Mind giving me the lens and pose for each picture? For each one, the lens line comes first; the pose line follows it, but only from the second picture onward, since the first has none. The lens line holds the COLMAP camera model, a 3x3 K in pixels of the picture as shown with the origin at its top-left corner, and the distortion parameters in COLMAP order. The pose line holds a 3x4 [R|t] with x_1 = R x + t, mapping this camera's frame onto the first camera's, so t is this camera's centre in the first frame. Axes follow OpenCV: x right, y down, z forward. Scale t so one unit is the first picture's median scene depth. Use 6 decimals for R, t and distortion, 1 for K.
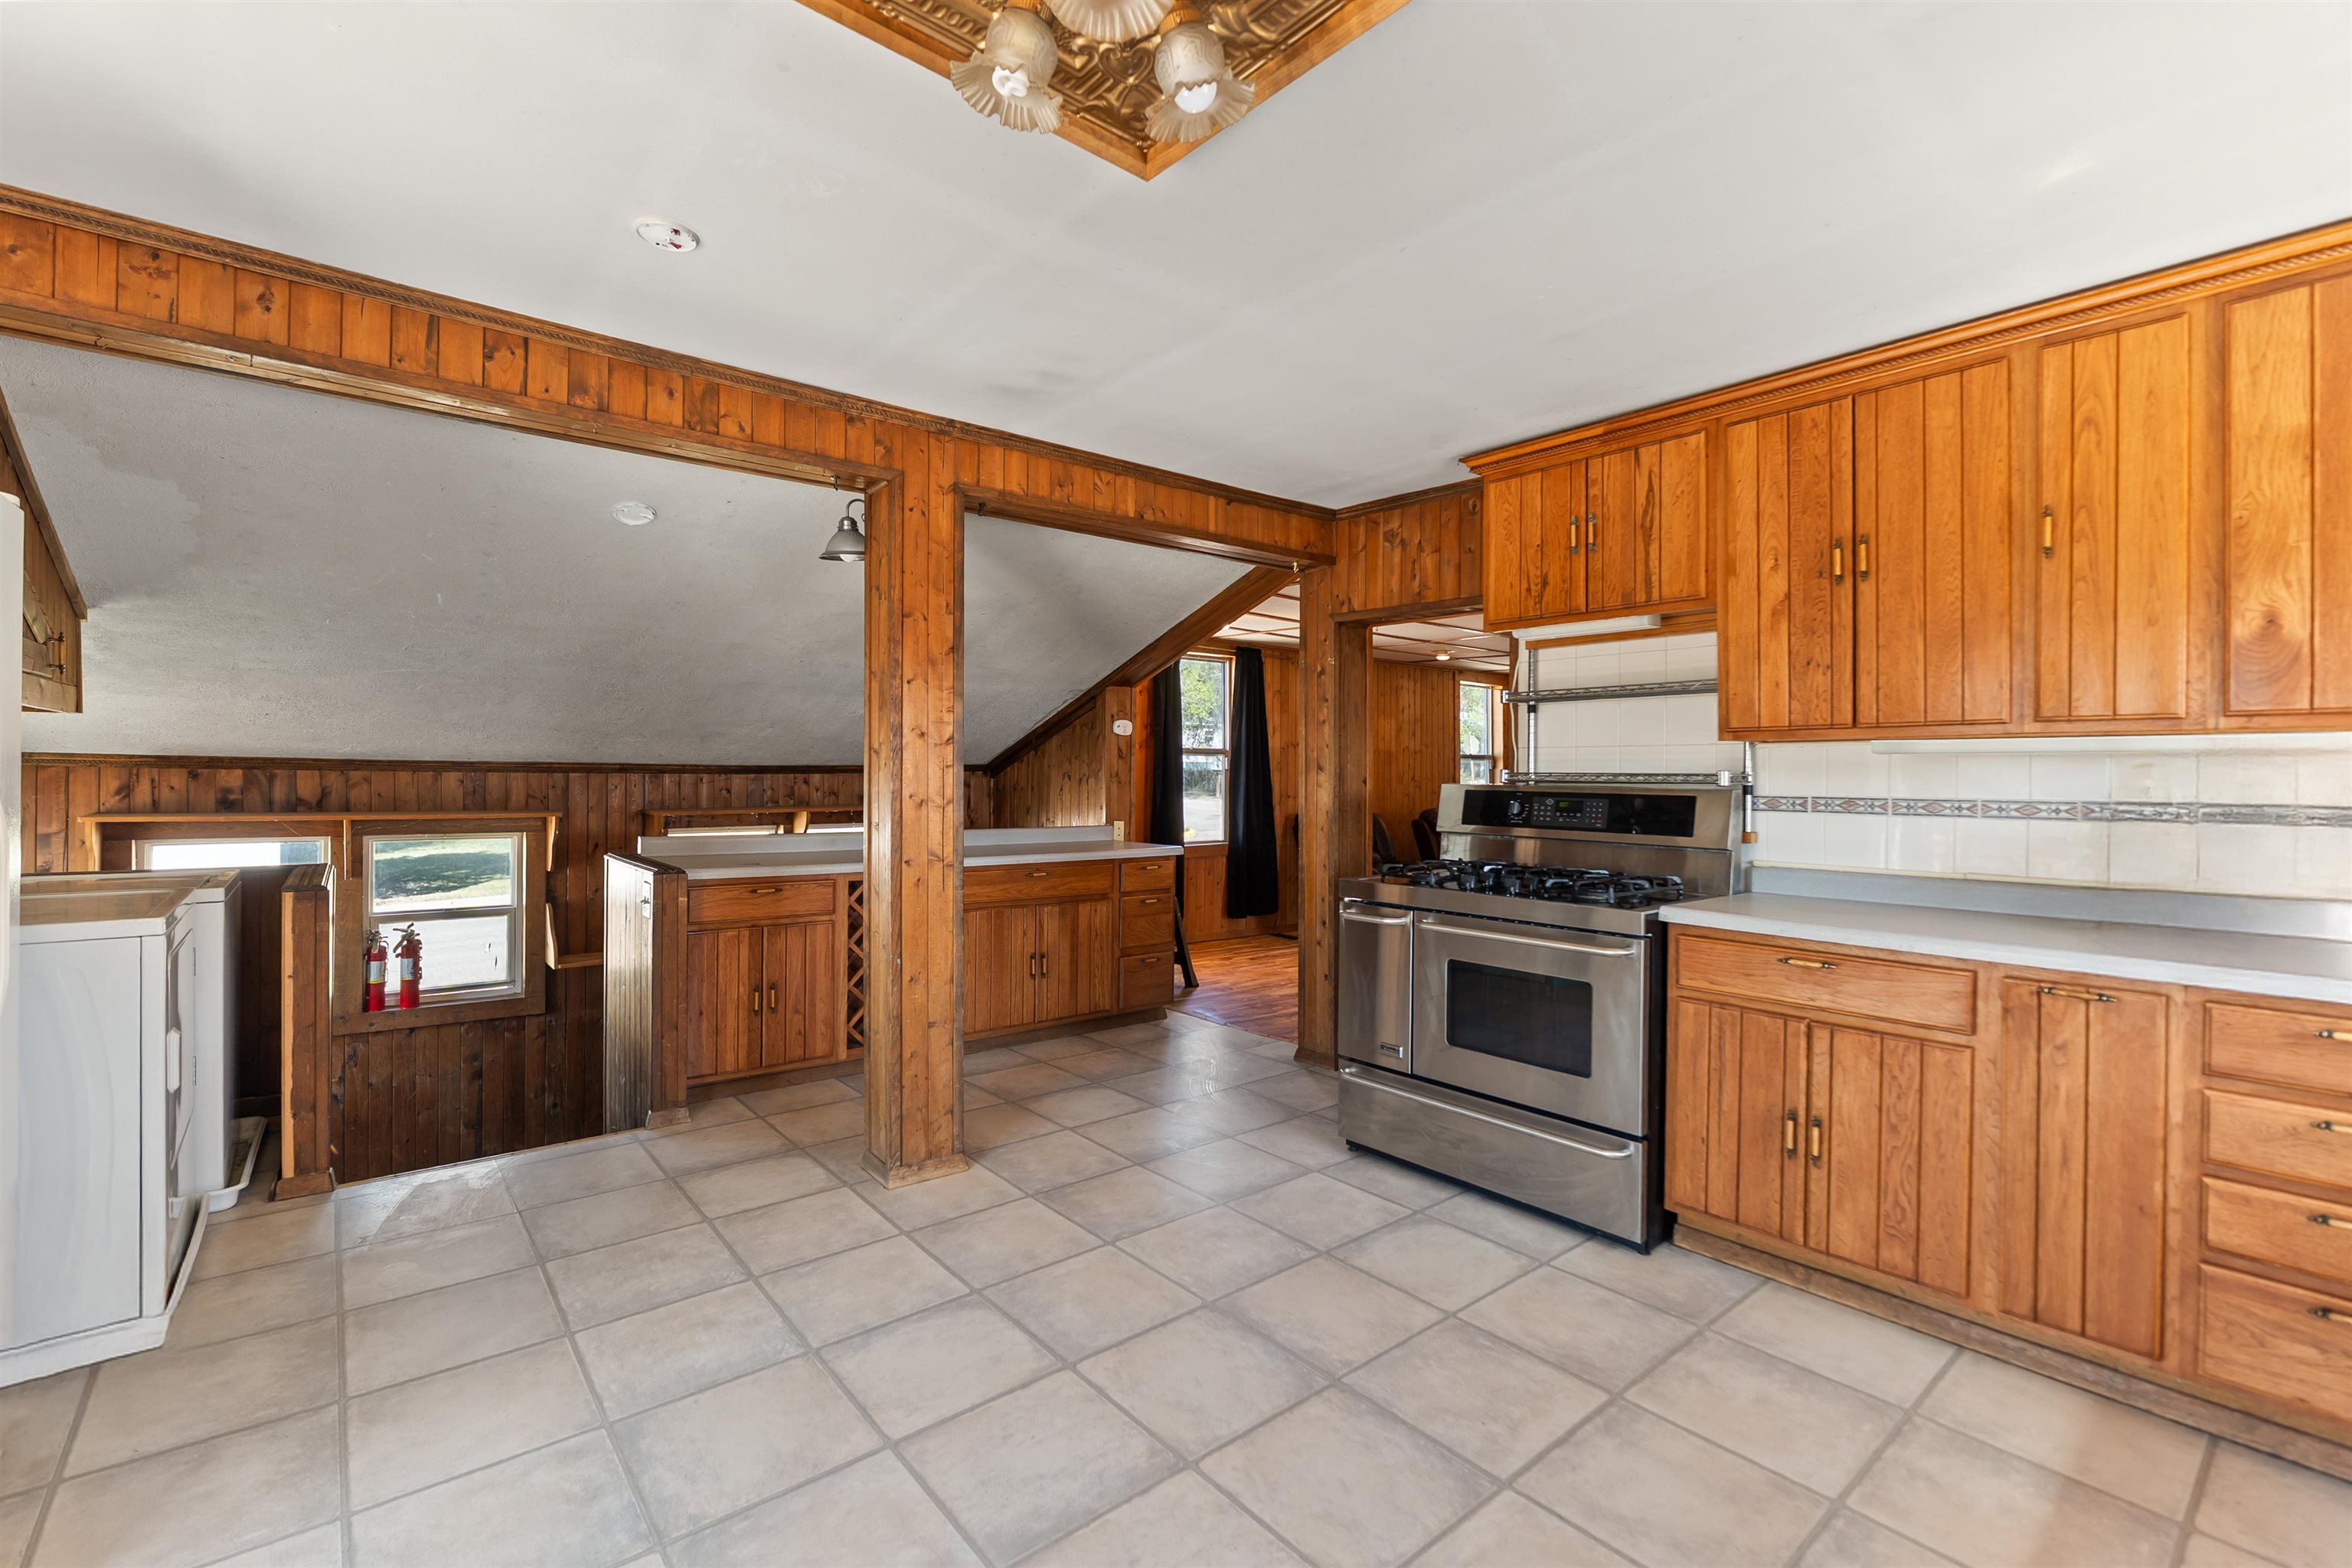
lens RADIAL K [[1034.2, 0, 1176.9], [0, 1034.2, 780.0], [0, 0, 1]] dist [-0.010925, 0.001323]
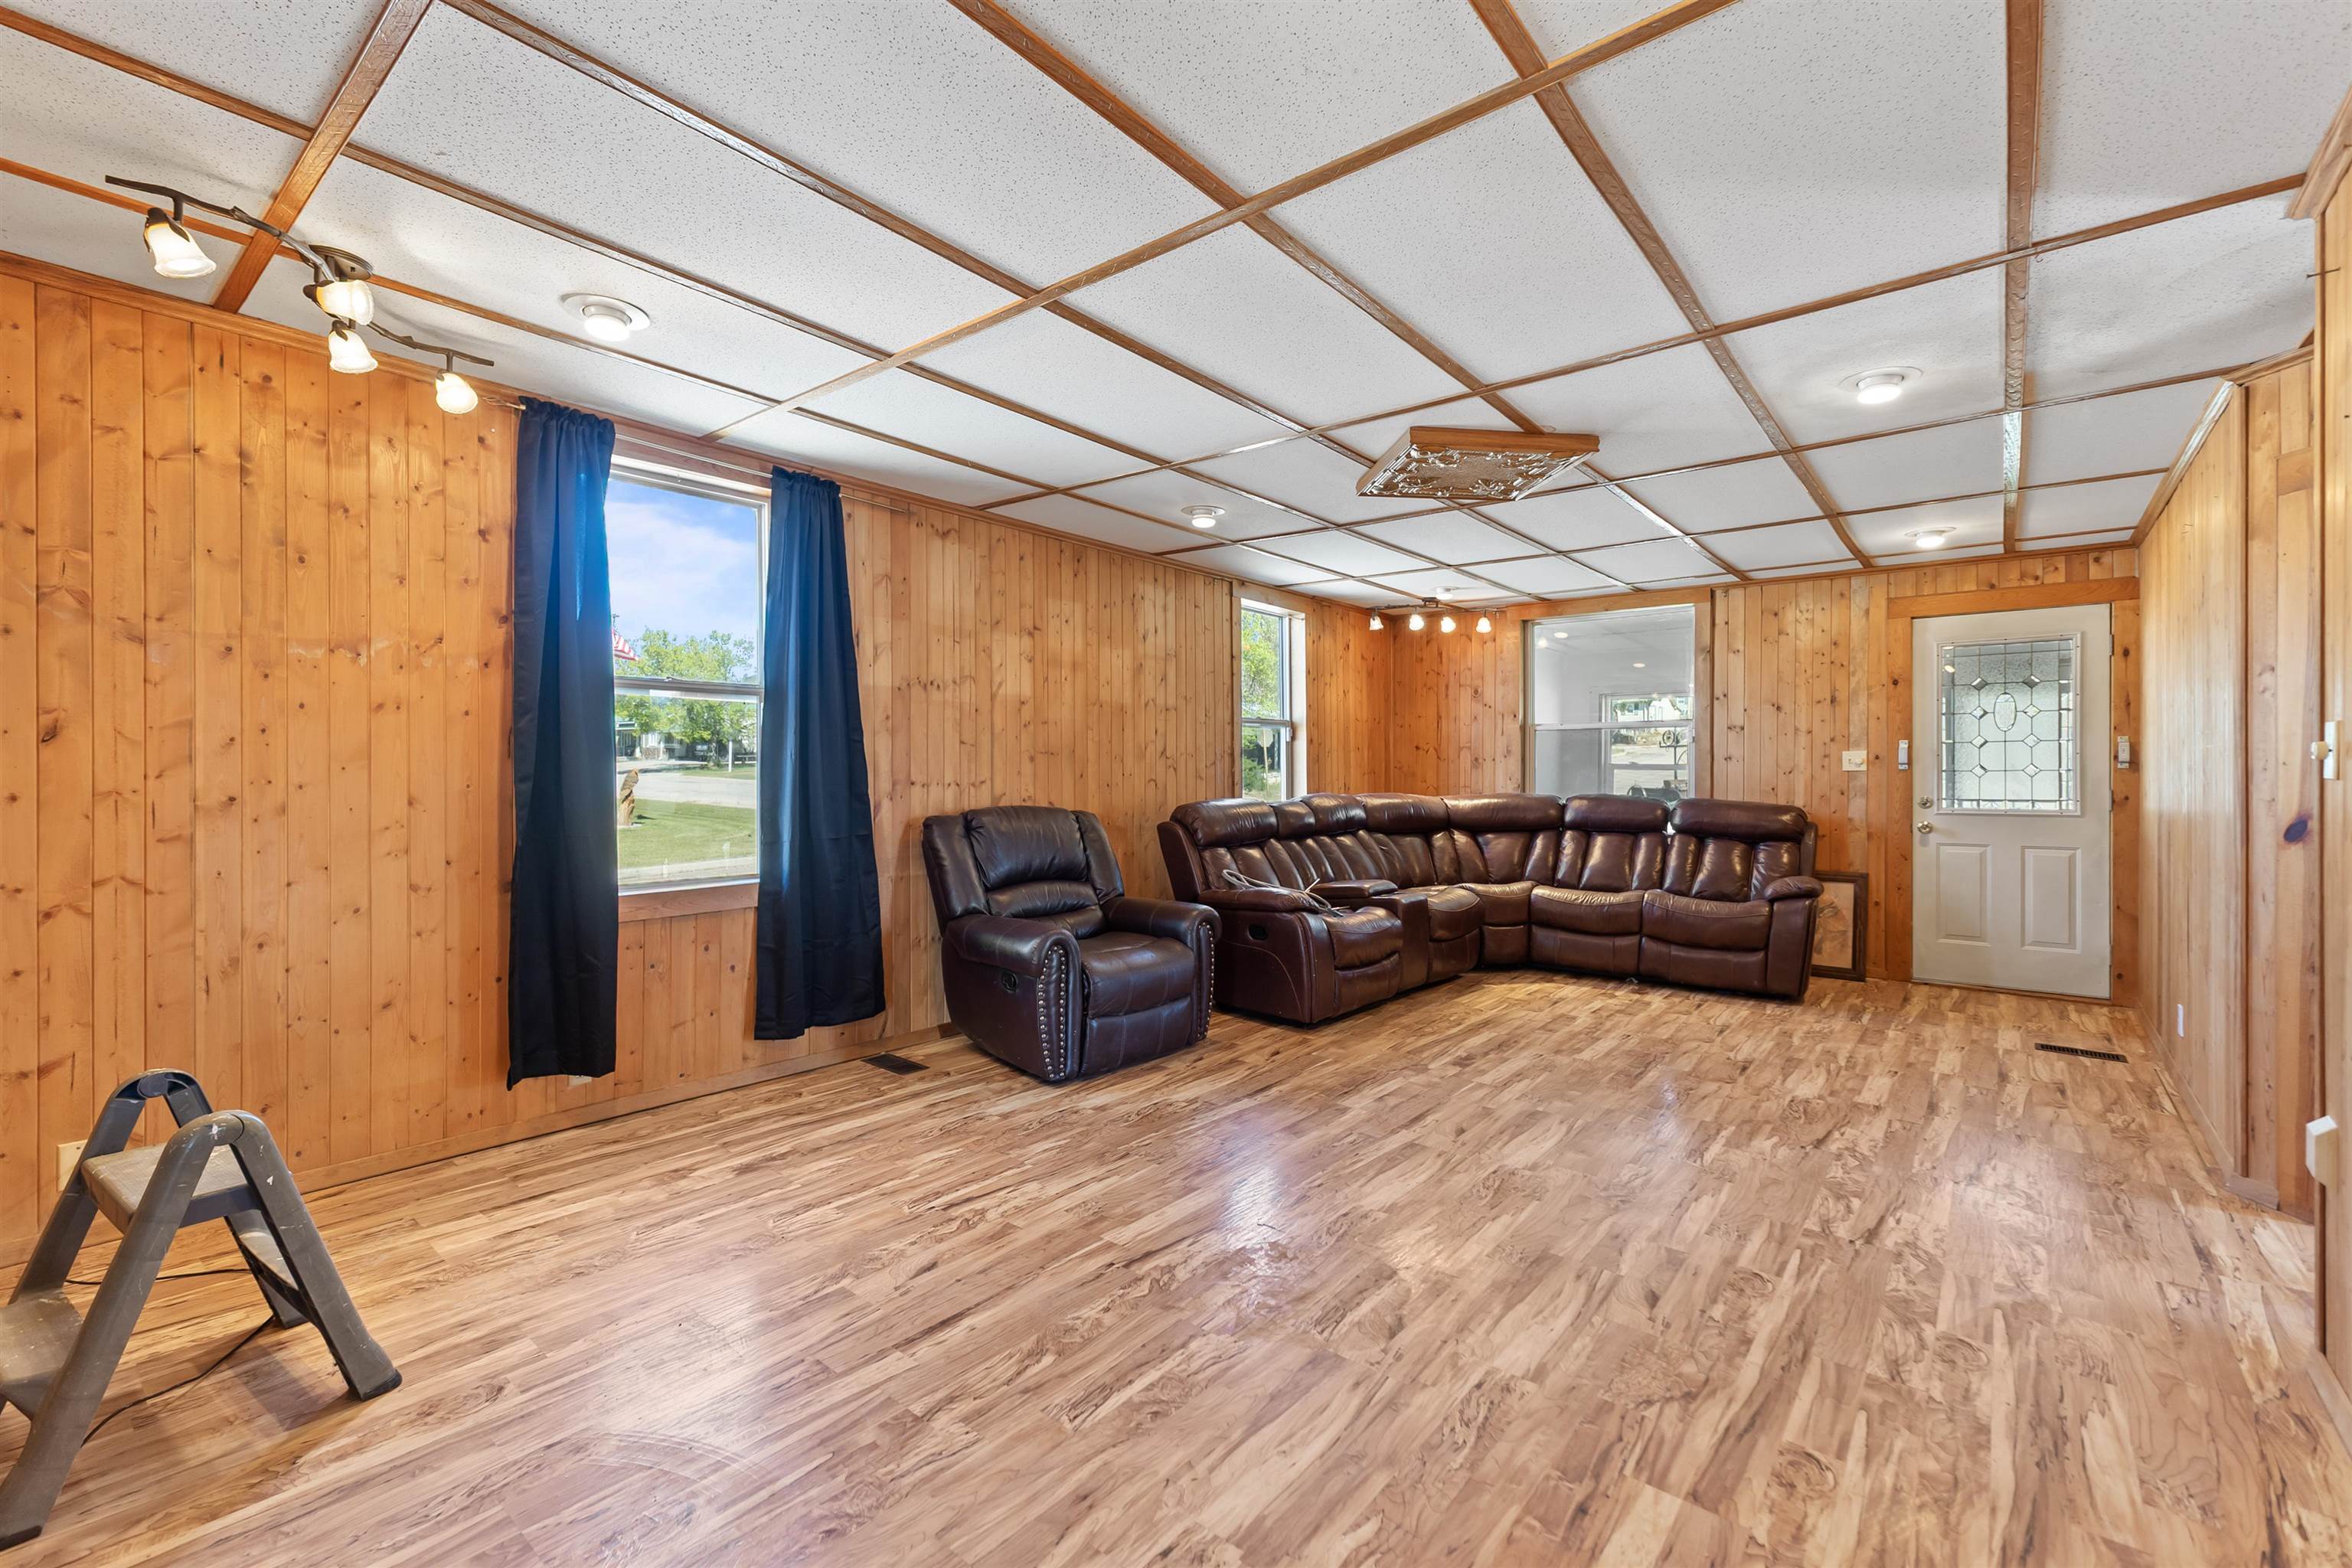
lens RADIAL K [[1005.2, 0, 1181.0], [0, 1005.2, 774.3], [0, 0, 1]] dist [0.000712, 0.000165]
pose [[0.981445, -0.003462, 0.191715, 0.400405], [0.003833, 0.999991, -0.001566, 0.035275], [-0.191708, 0.002272, 0.981449, 1.353739]]
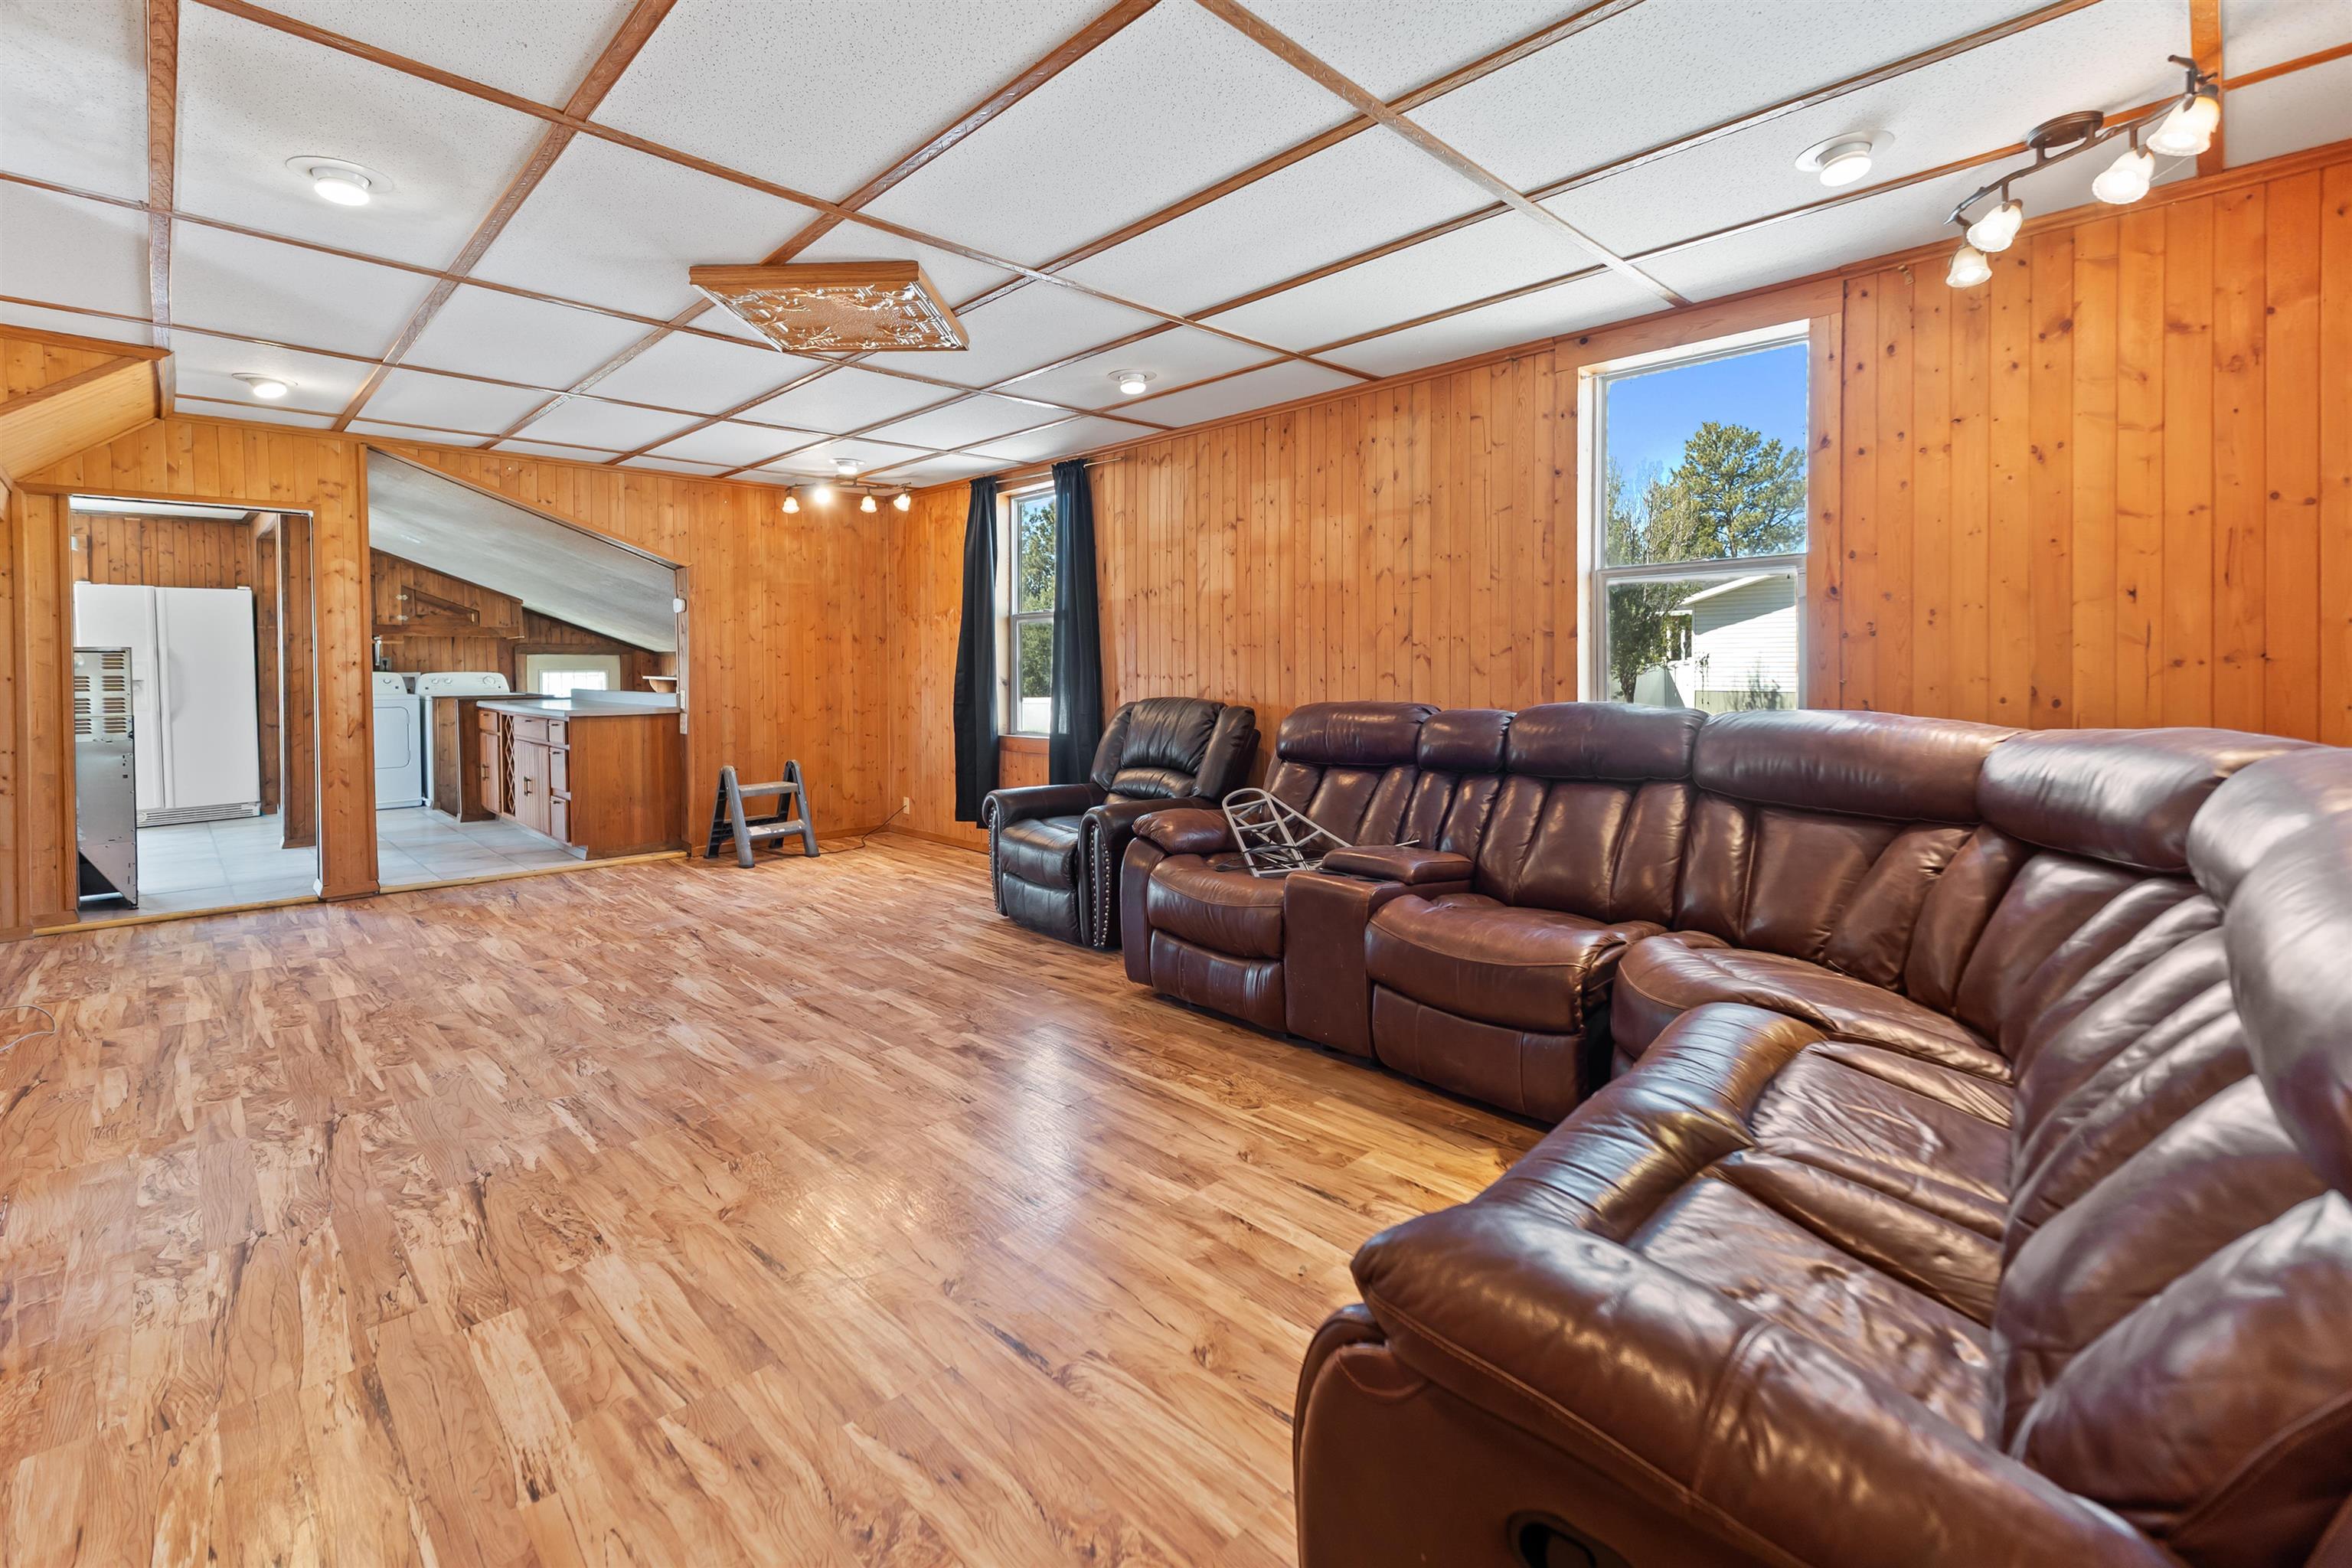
lens RADIAL K [[1029.6, 0, 1183.1], [0, 1029.6, 688.9], [0, 0, 1]] dist [0.003319, 0.000501]
pose [[0.089459, 0.014089, -0.995891, 2.049918], [-0.000304, 0.999900, 0.014118, 0.042347], [0.995990, -0.000960, 0.089454, 2.706417]]
